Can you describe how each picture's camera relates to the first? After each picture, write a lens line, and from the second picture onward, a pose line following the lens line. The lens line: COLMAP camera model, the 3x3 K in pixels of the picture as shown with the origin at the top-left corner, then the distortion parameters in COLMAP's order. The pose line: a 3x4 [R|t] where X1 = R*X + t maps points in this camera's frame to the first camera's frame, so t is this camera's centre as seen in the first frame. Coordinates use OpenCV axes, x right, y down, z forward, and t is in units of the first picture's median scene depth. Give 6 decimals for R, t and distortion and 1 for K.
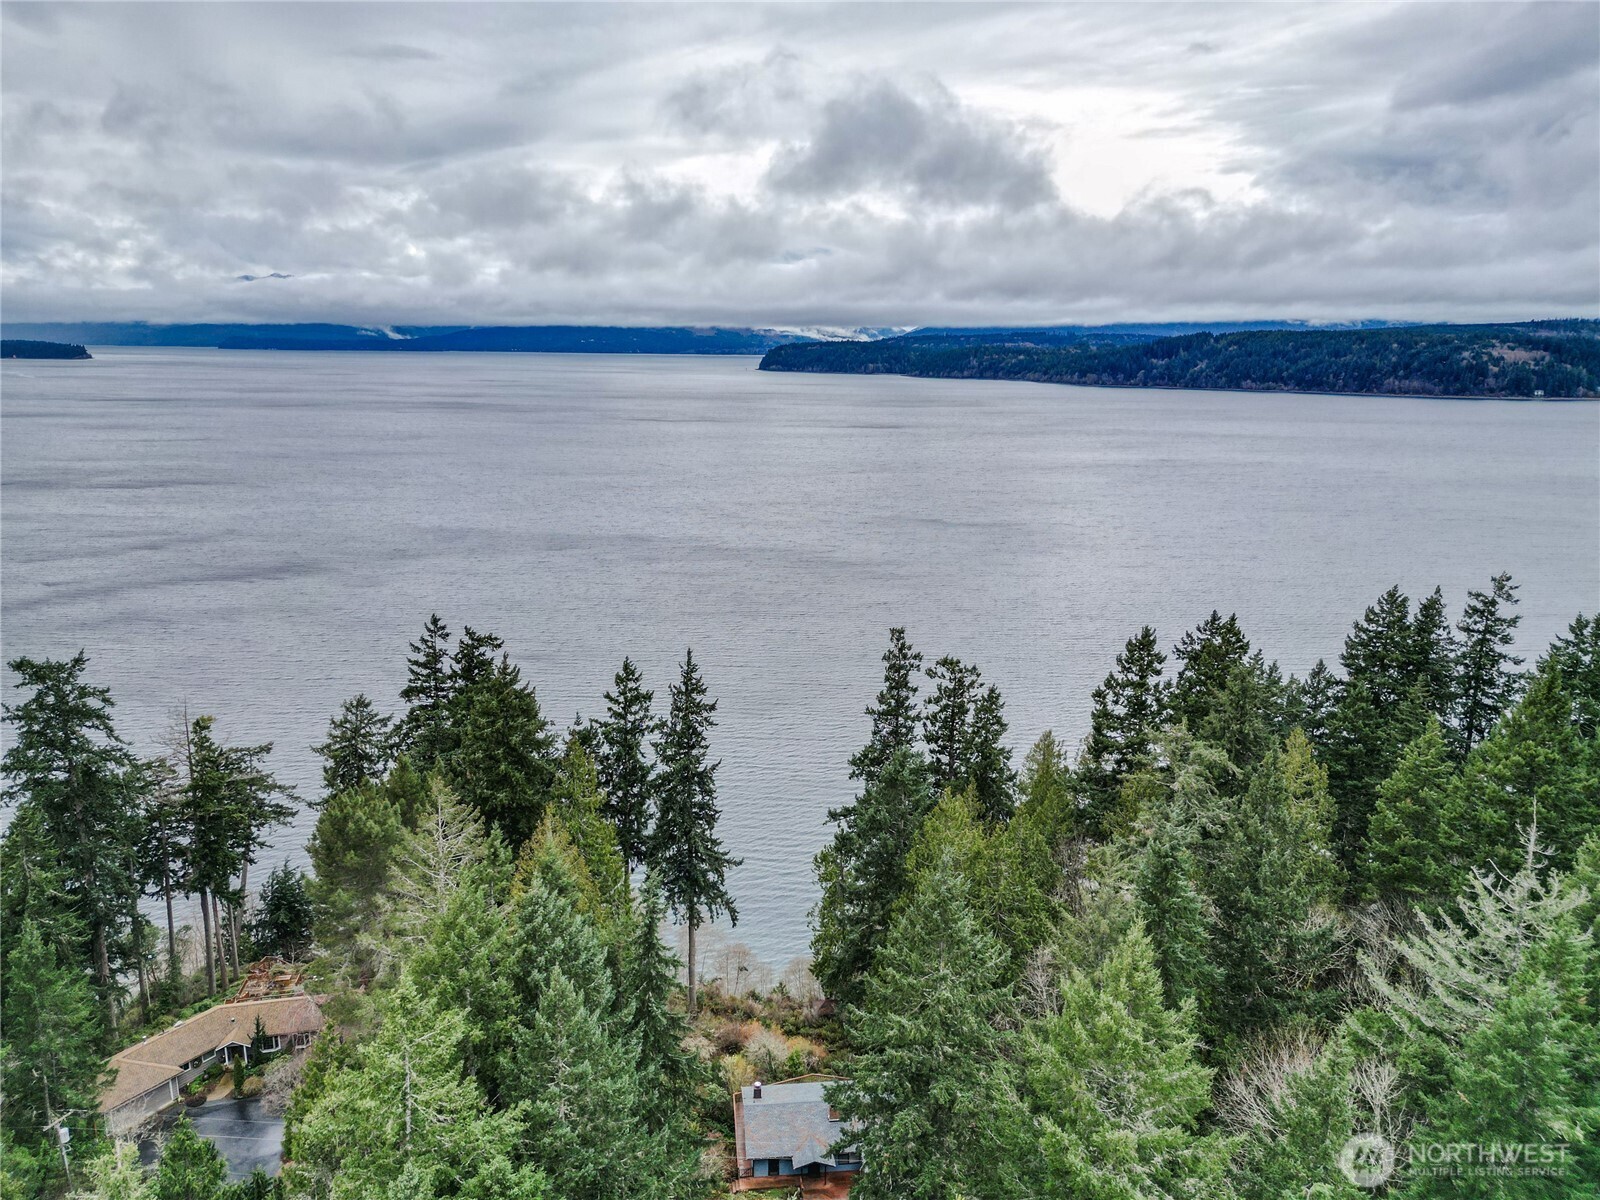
lens RADIAL K [[1121.8, 0, 793.0], [0, 1121.8, 597.8], [0, 0, 1]] dist [0.002057, 0.000892]
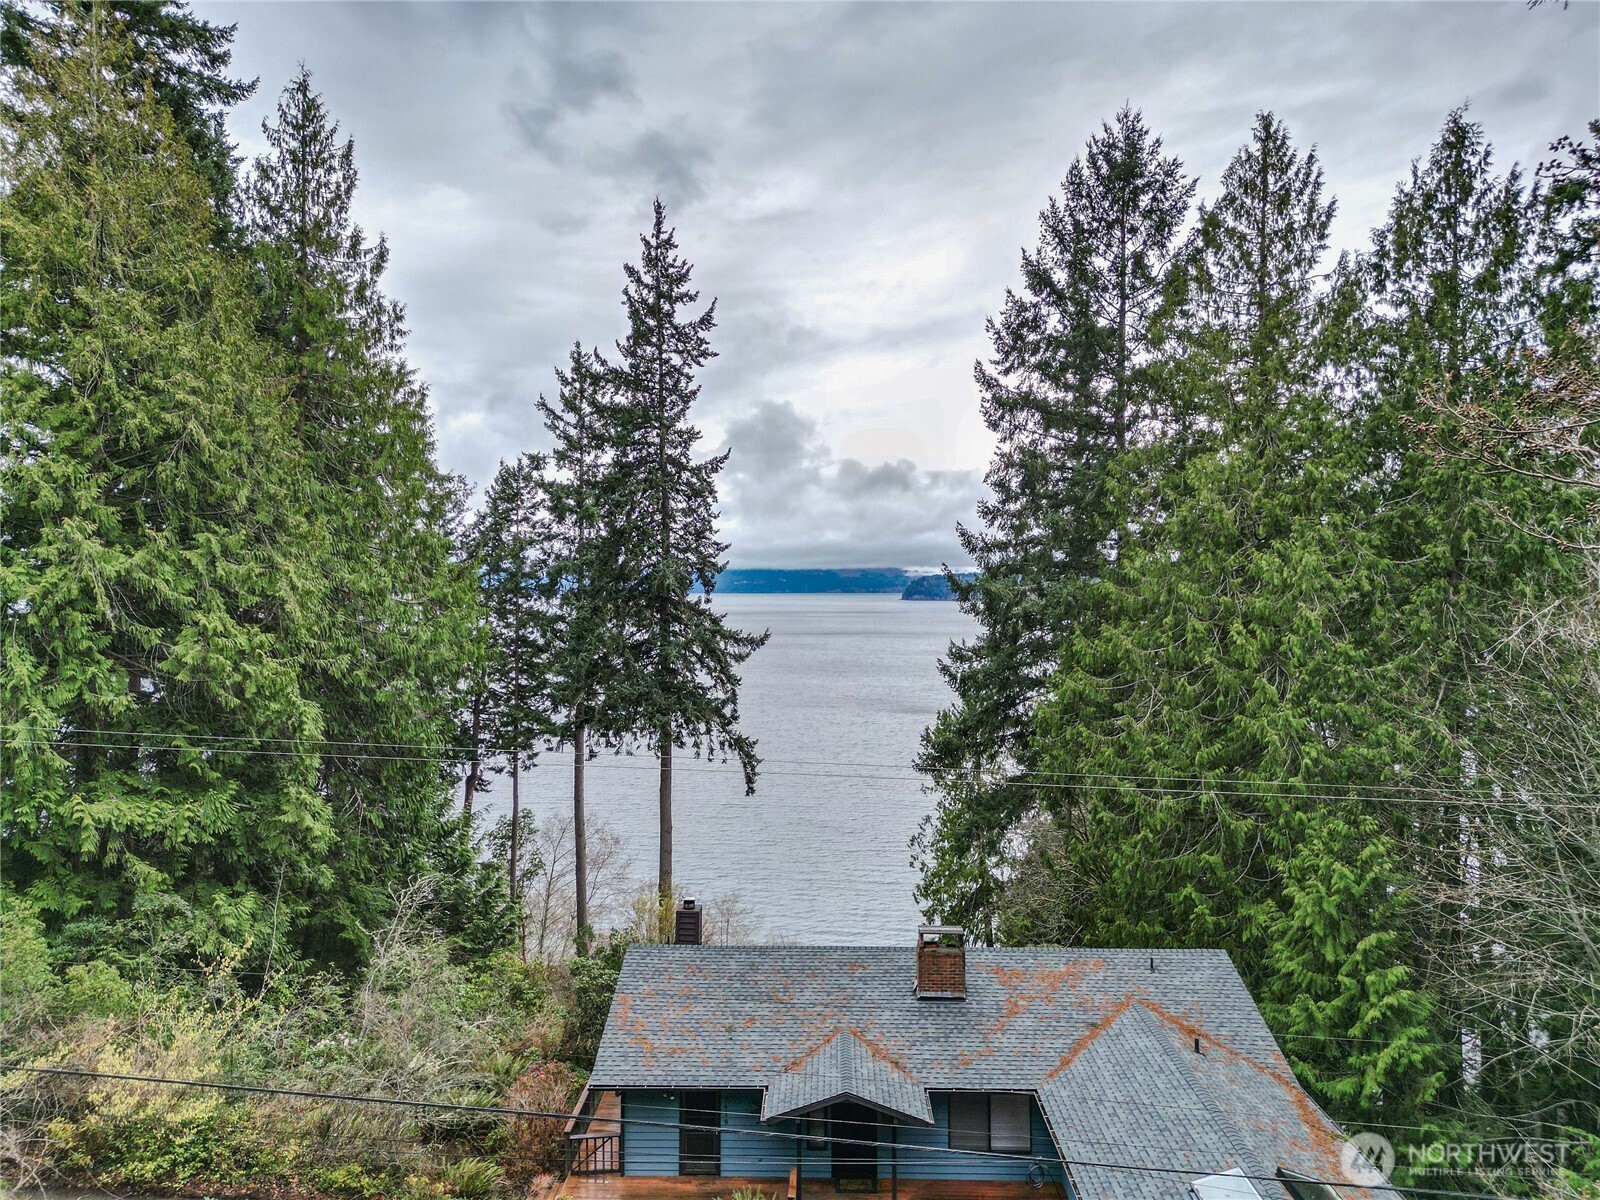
lens RADIAL K [[1121.8, 0, 804.2], [0, 1121.8, 601.4], [0, 0, 1]] dist [0.002057, 0.000892]
pose [[0.992889, -0.018822, -0.117549, 0.029660], [-0.005771, 0.978650, -0.205452, 0.318834], [0.118906, 0.204669, 0.971582, 0.523455]]
